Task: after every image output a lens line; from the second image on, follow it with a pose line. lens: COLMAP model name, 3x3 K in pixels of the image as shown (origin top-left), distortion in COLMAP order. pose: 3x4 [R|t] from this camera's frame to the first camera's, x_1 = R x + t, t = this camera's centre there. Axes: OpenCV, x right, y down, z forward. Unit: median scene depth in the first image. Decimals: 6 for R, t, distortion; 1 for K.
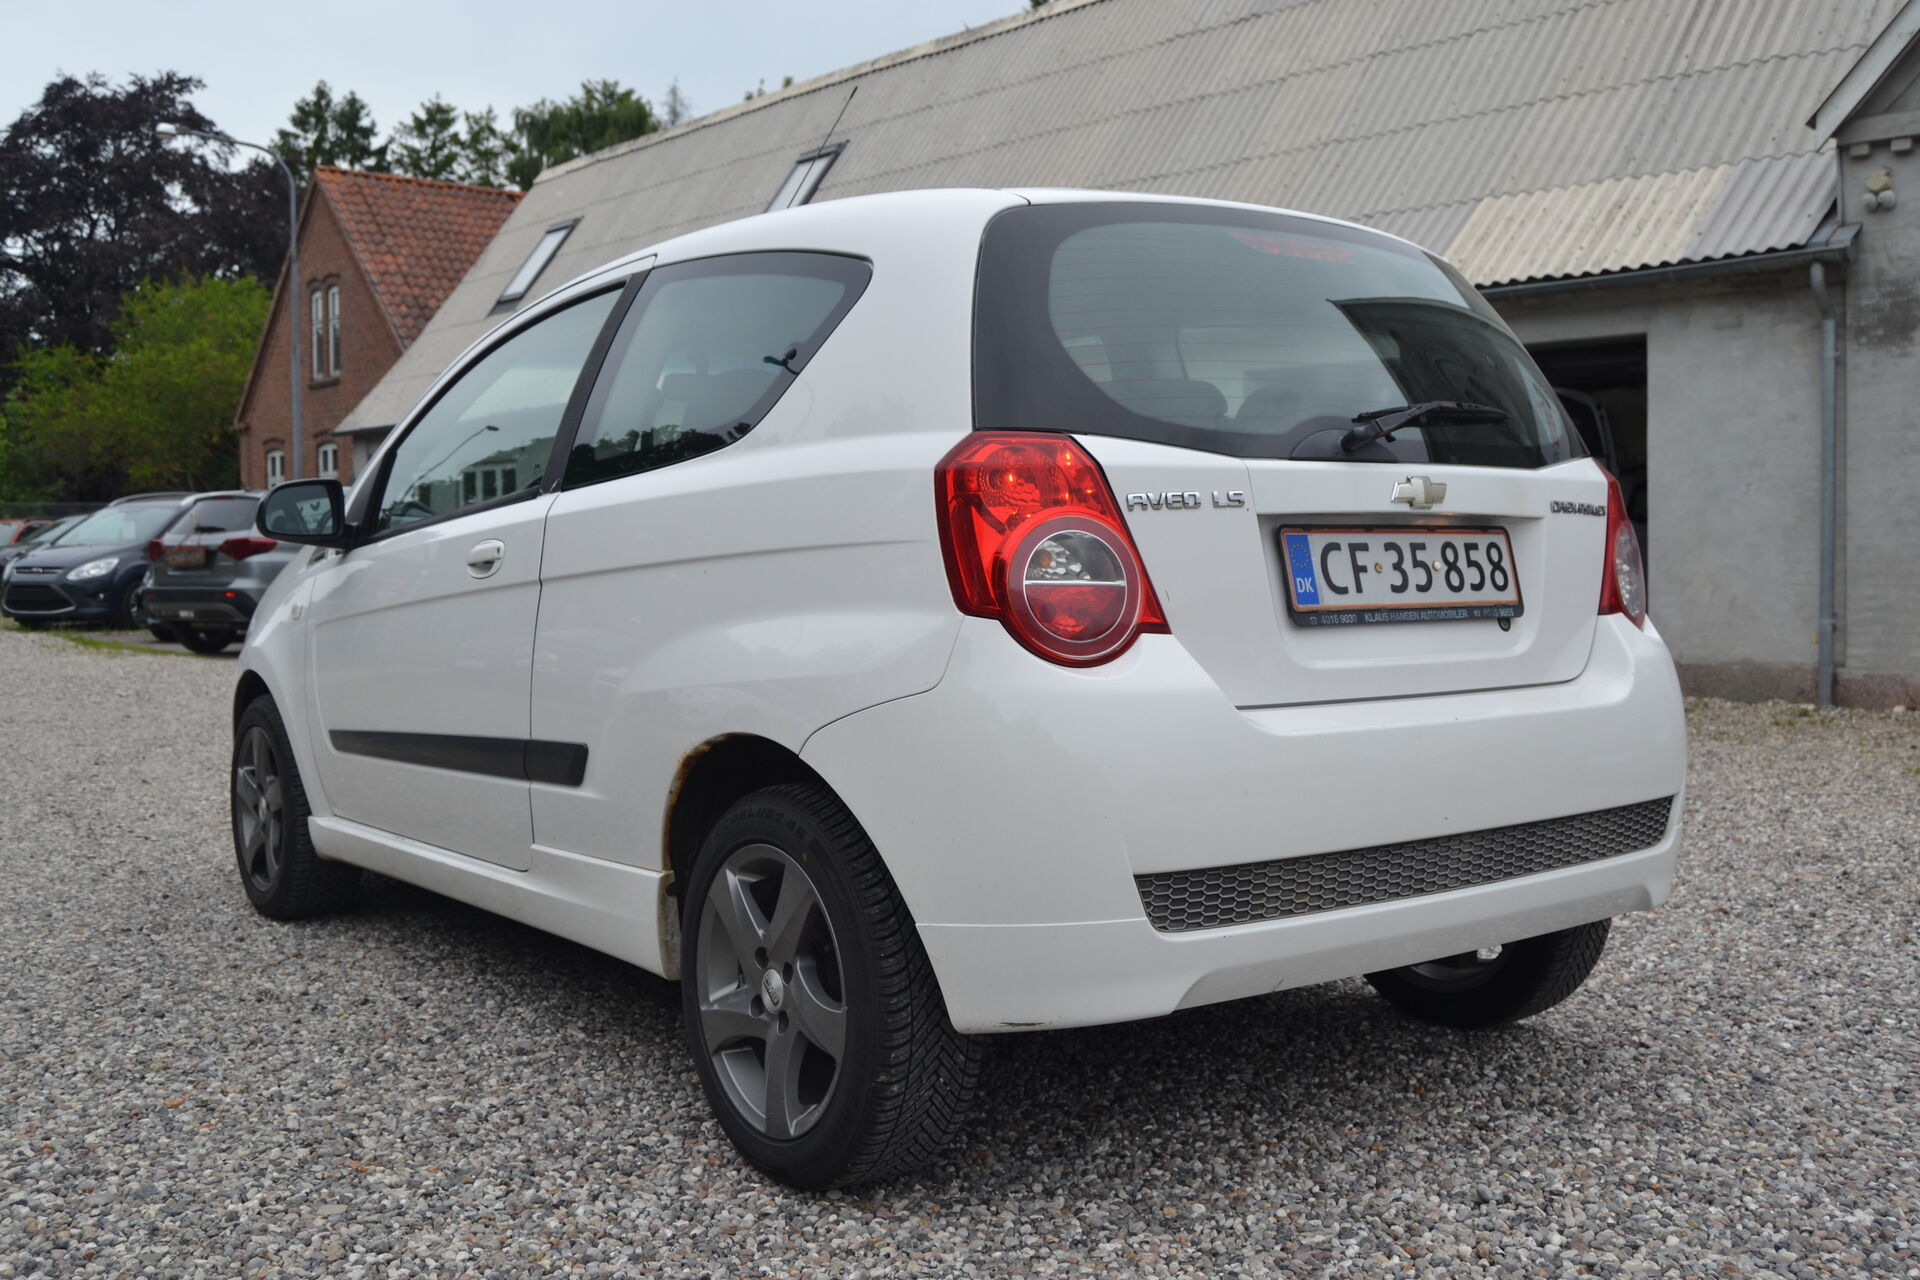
lens RADIAL K [[1846.6, 0, 956.9], [0, 1846.6, 639.0], [0, 0, 1]] dist [-0.065097, 0.000000]
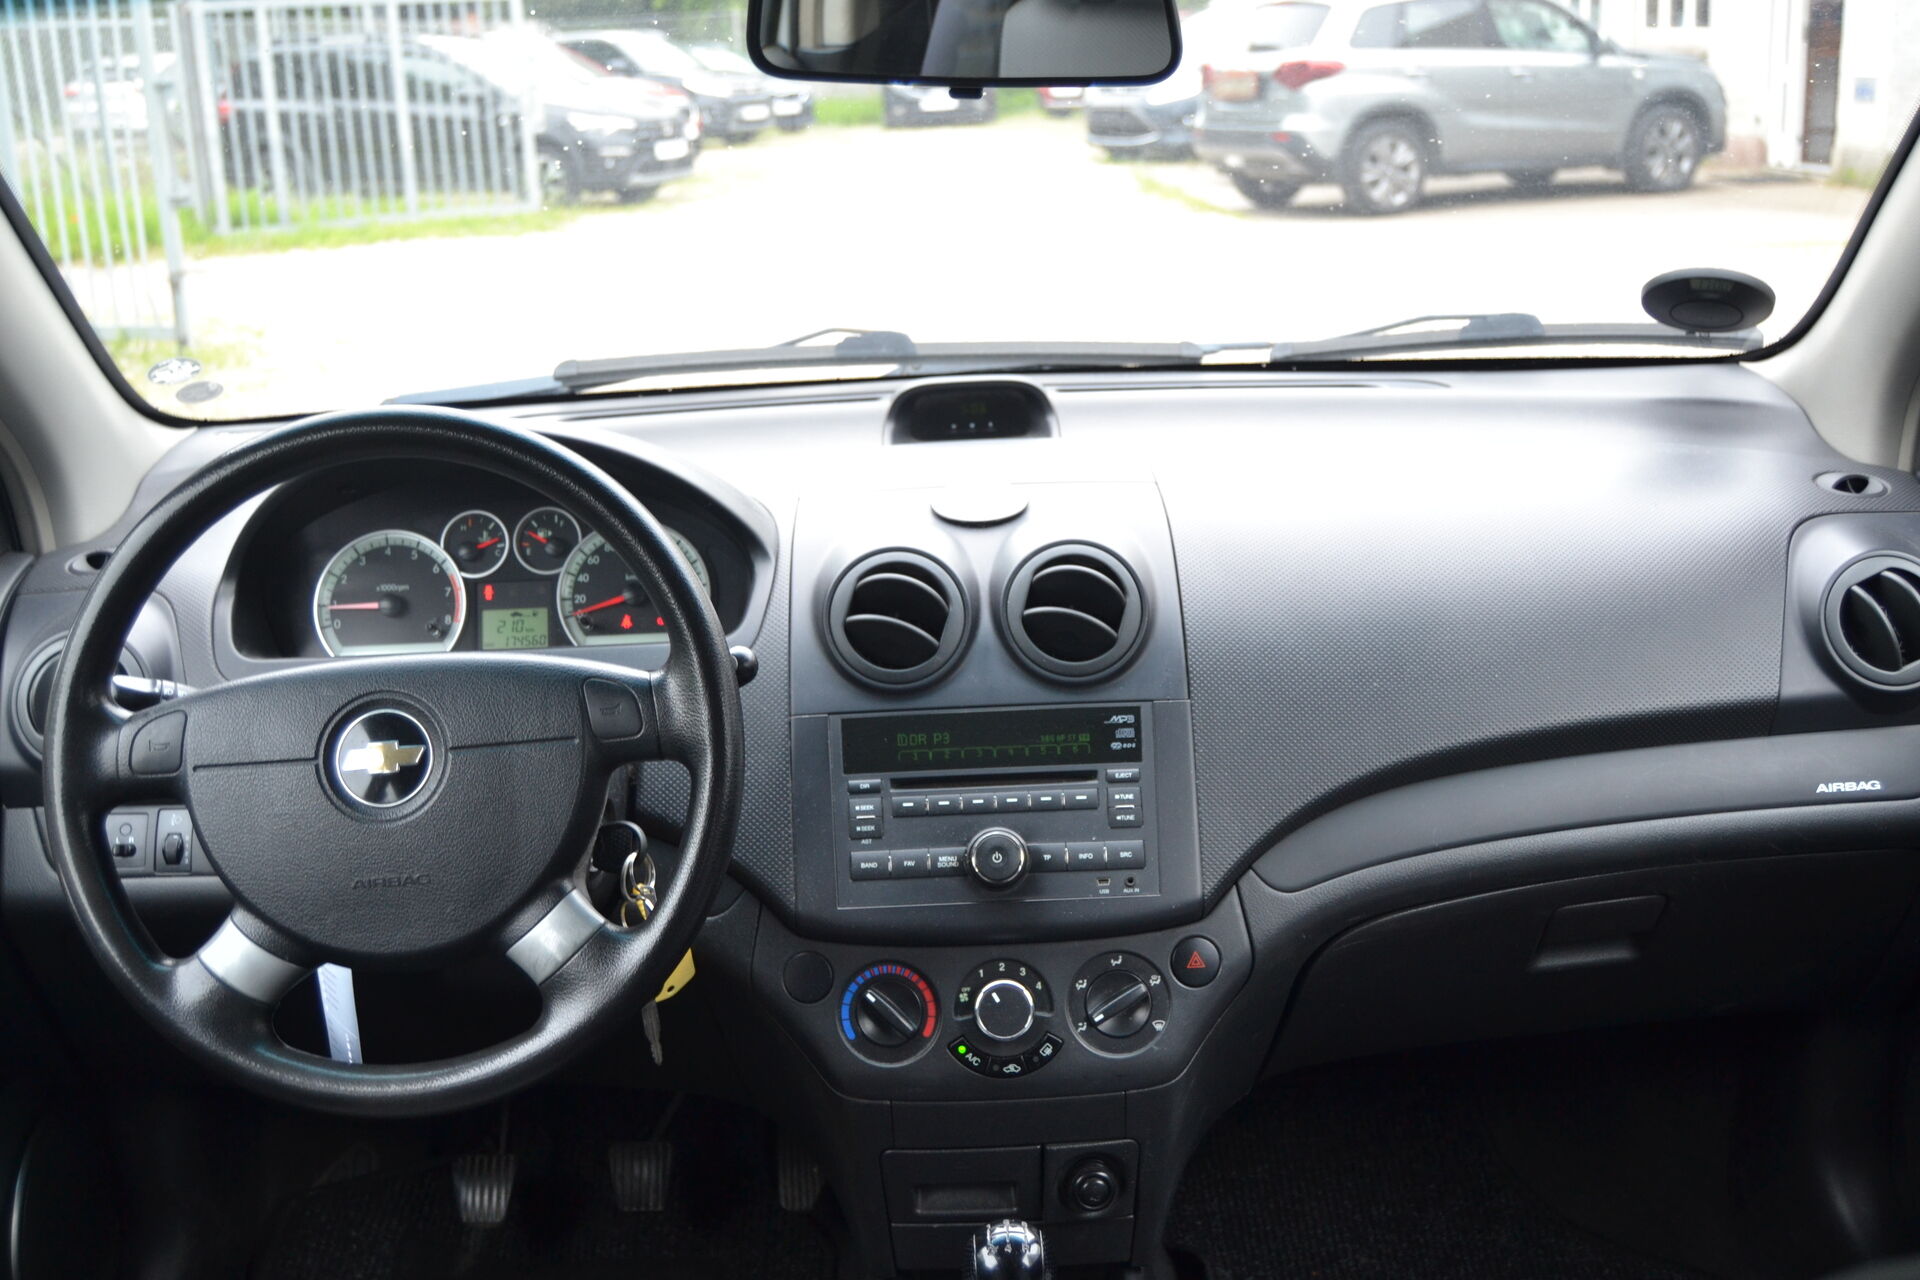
lens RADIAL K [[1993.8, 0, 981.6], [0, 1993.8, 647.8], [0, 0, 1]] dist [-0.042365, 0.000000]
pose [[0.820315, 0.139130, -0.554731, -0.046109], [0.008956, 0.966714, 0.255702, -0.190989], [0.571842, -0.214724, 0.791764, 1.331132]]
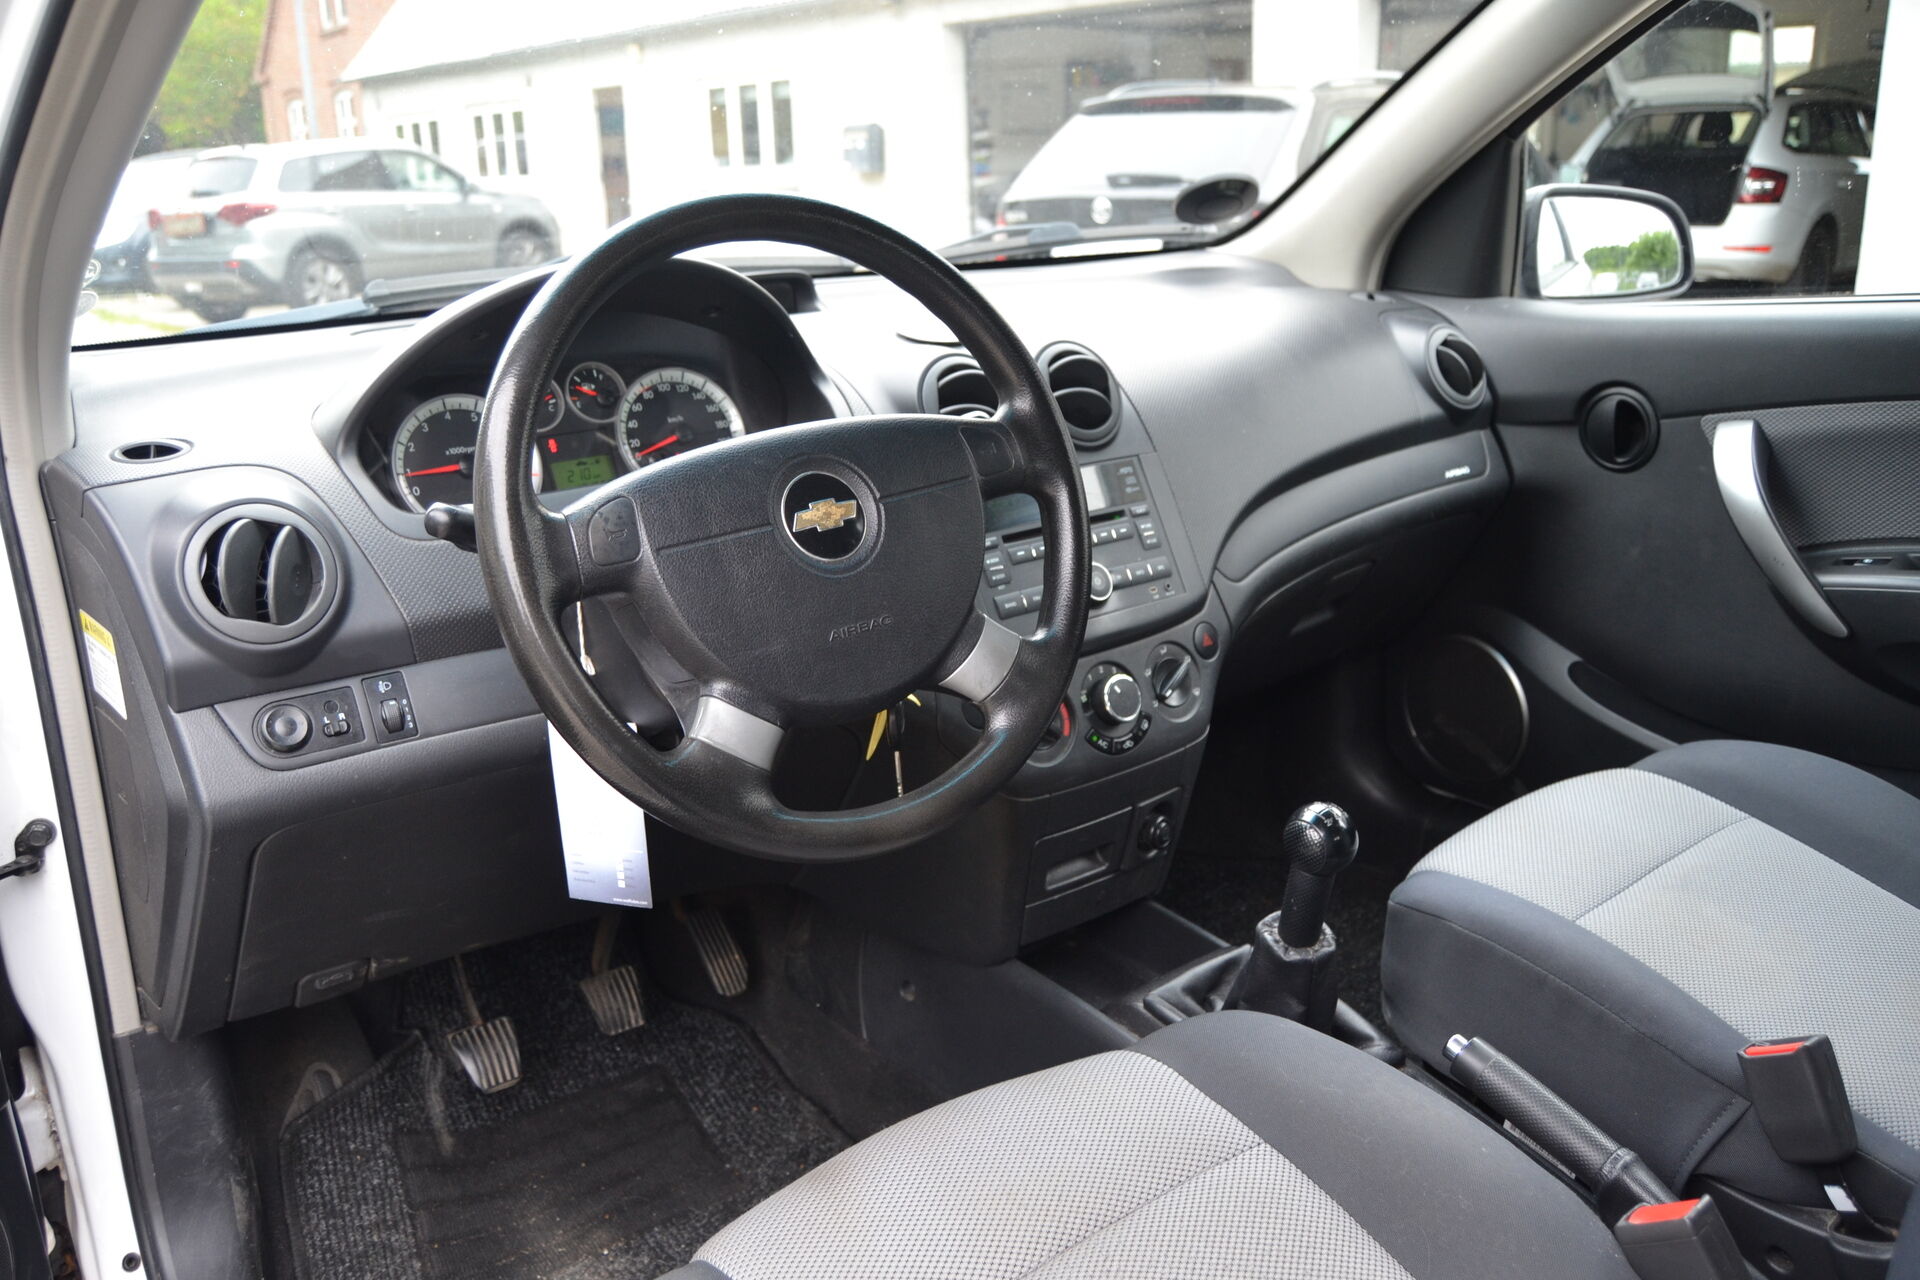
lens RADIAL K [[1503.4, 0, 956.7], [0, 1503.4, 655.9], [0, 0, 1]] dist [-0.083116, 0.005248]
pose [[0.999146, -0.035138, 0.021724, -0.302875], [0.028049, 0.963082, 0.267742, -0.133028], [-0.030330, -0.266904, 0.963246, 1.269494]]
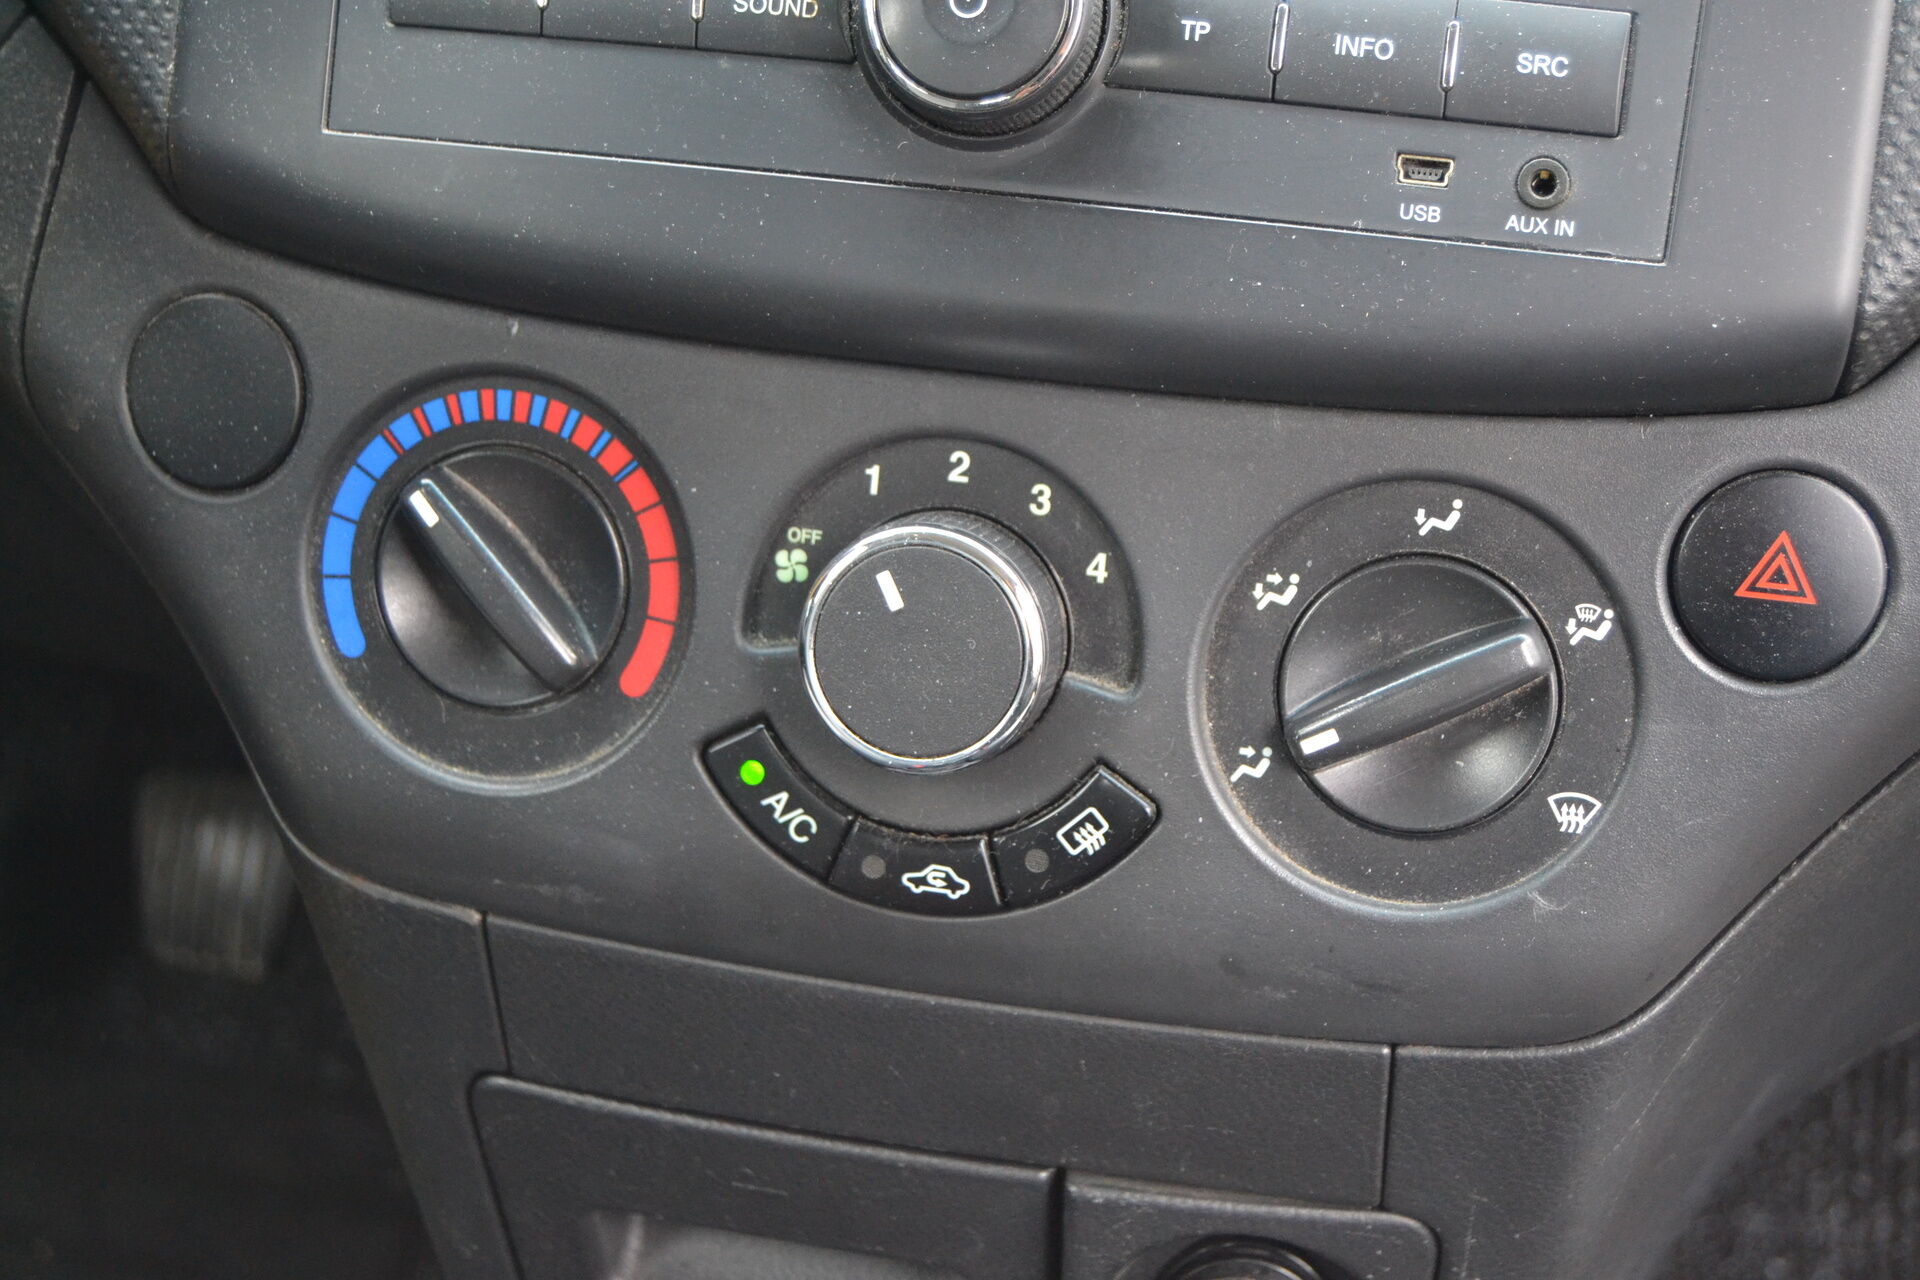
lens RADIAL K [[3324.7, 0, 956.8], [0, 3324.7, 630.2], [0, 0, 1]] dist [-0.033226, 0.000000]
pose [[0.651317, 0.386739, -0.652855, -0.148715], [-0.043262, 0.877898, 0.476890, -0.095634], [0.757571, -0.282362, 0.588521, 1.541359]]
